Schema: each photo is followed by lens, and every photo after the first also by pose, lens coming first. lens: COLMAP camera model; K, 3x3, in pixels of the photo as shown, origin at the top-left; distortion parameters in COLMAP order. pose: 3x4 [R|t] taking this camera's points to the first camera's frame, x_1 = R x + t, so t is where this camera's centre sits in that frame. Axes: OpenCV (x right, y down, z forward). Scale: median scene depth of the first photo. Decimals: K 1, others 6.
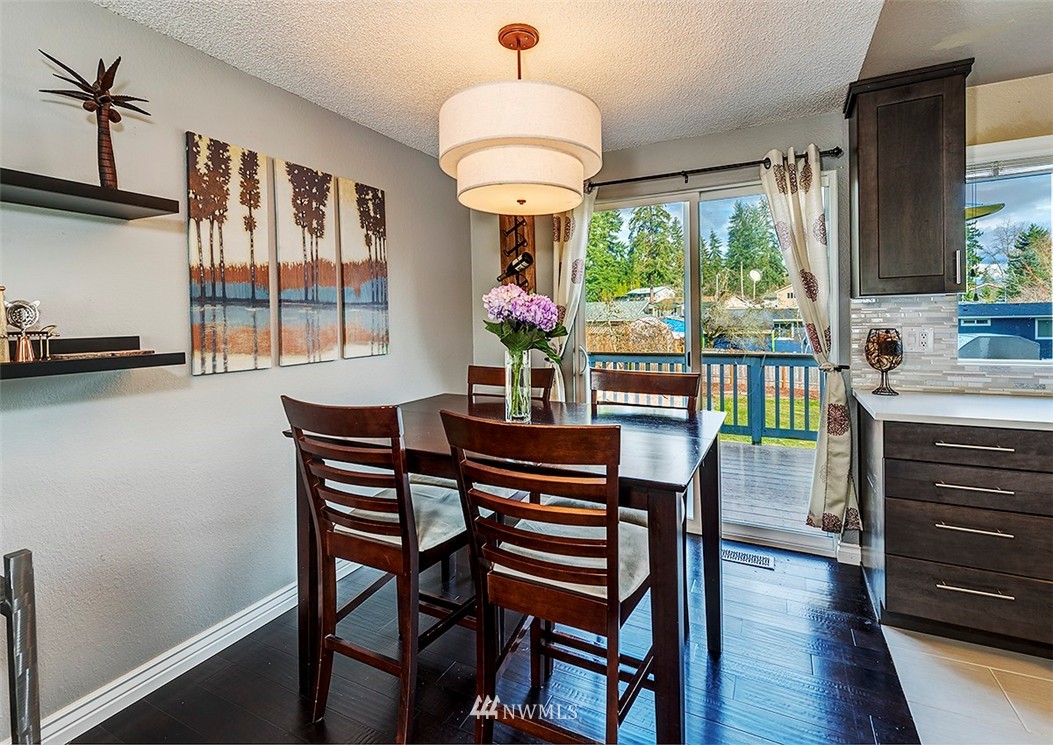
lens RADIAL K [[491.0, 0, 527.4], [0, 491.0, 328.8], [0, 0, 1]] dist [-0.000810, -0.000123]
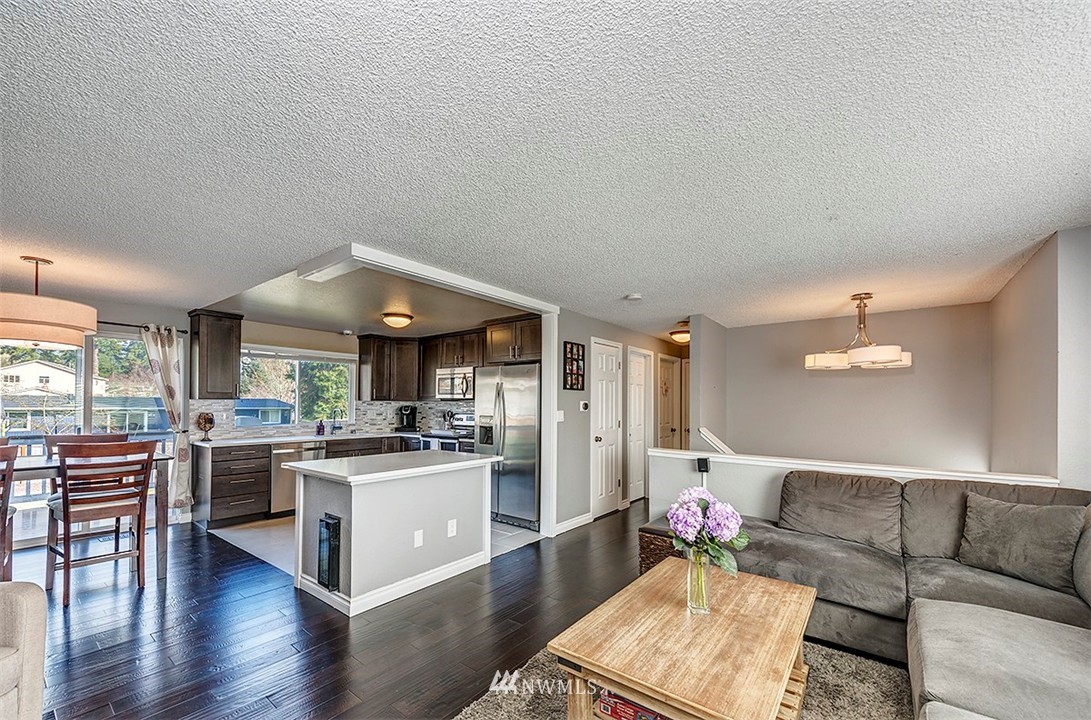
lens RADIAL K [[431.2, 0, 558.6], [0, 431.2, 400.7], [0, 0, 1]] dist [0.000715, -0.000116]
pose [[0.160401, 0.031372, 0.986553, -0.994569], [0.008021, 0.999420, -0.033085, 0.022195], [-0.987019, 0.013220, 0.160056, -0.948111]]
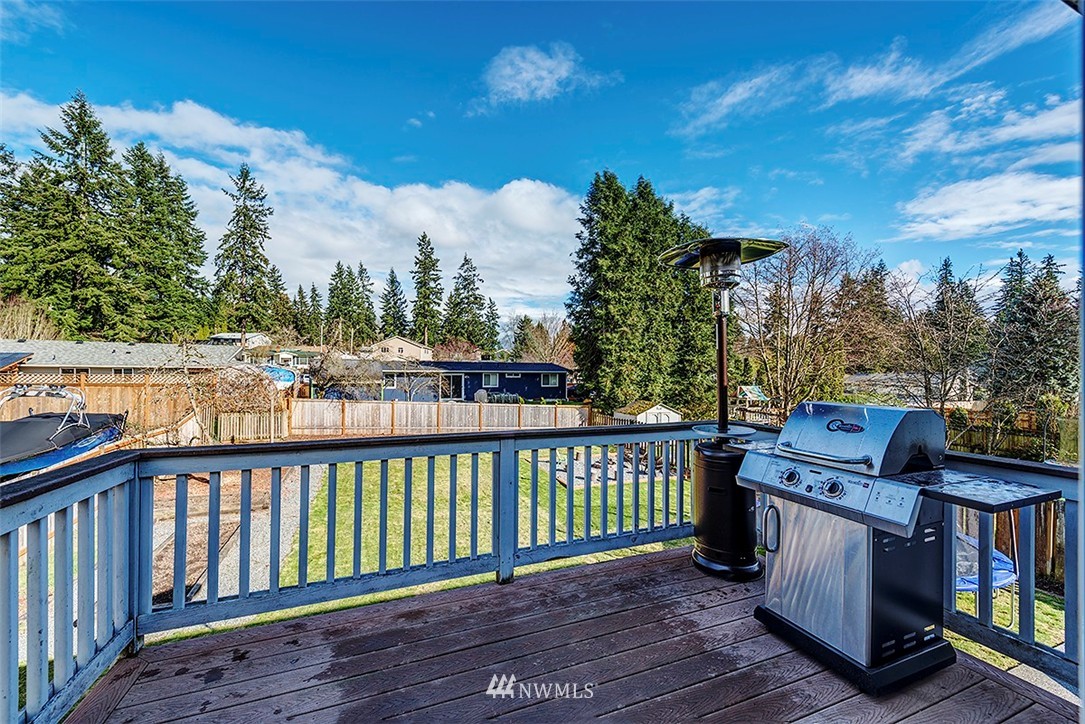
lens RADIAL K [[426.7, 0, 541.8], [0, 426.7, 366.1], [0, 0, 1]] dist [0.014868, 0.000023]
pose [[0.652423, 0.028945, 0.757302, 0.183035], [-0.009392, 0.999502, -0.030111, -0.032487], [-0.757797, 0.012532, 0.652370, 1.272666]]
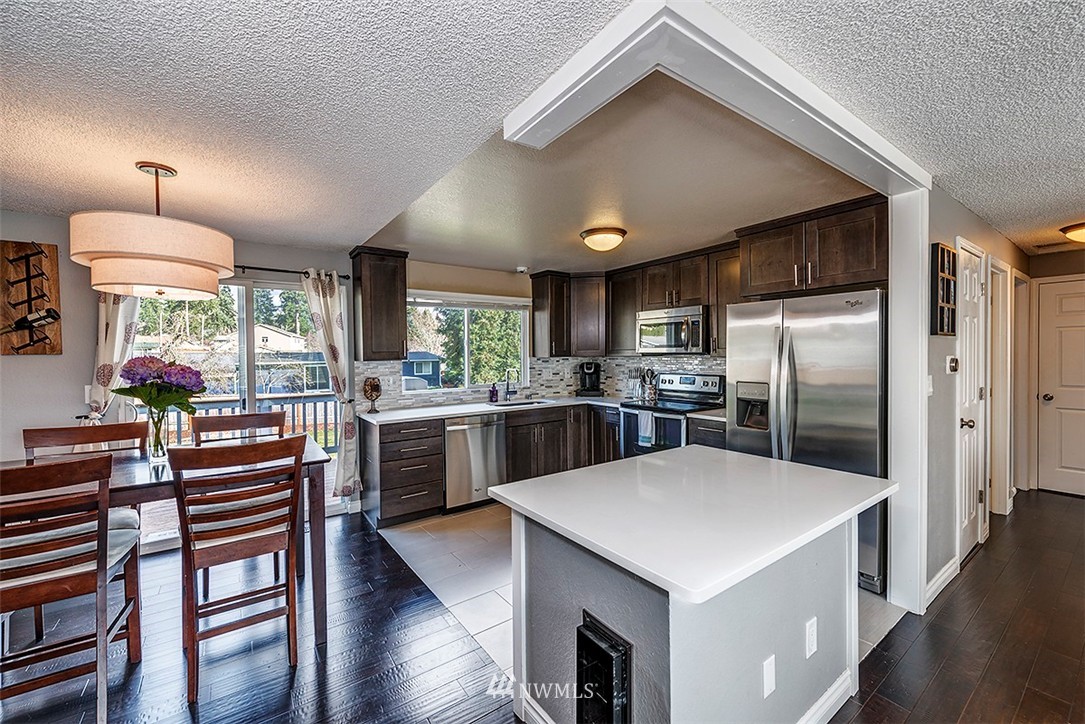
lens RADIAL K [[437.5, 0, 547.0], [0, 437.5, 361.8], [0, 0, 1]] dist [0.014144, -0.000093]
pose [[0.453300, -0.001379, 0.891357, -0.445881], [0.017430, 0.999821, -0.007317, -0.035855], [-0.891188, 0.018853, 0.453243, -0.340772]]
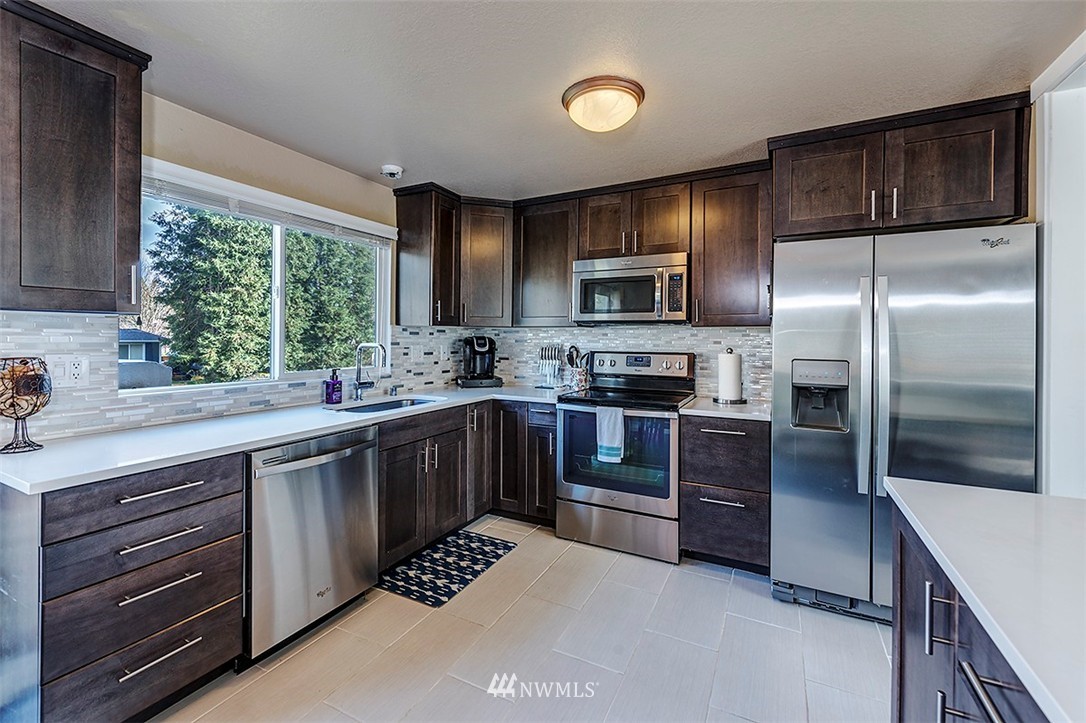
lens RADIAL K [[459.4, 0, 545.3], [0, 459.4, 338.5], [0, 0, 1]] dist [0.005181, -0.000483]
pose [[0.007837, 0.018225, 0.999803, 0.062501], [0.012131, 0.999759, -0.018319, -0.006732], [-0.999896, 0.012272, 0.007614, 0.226517]]
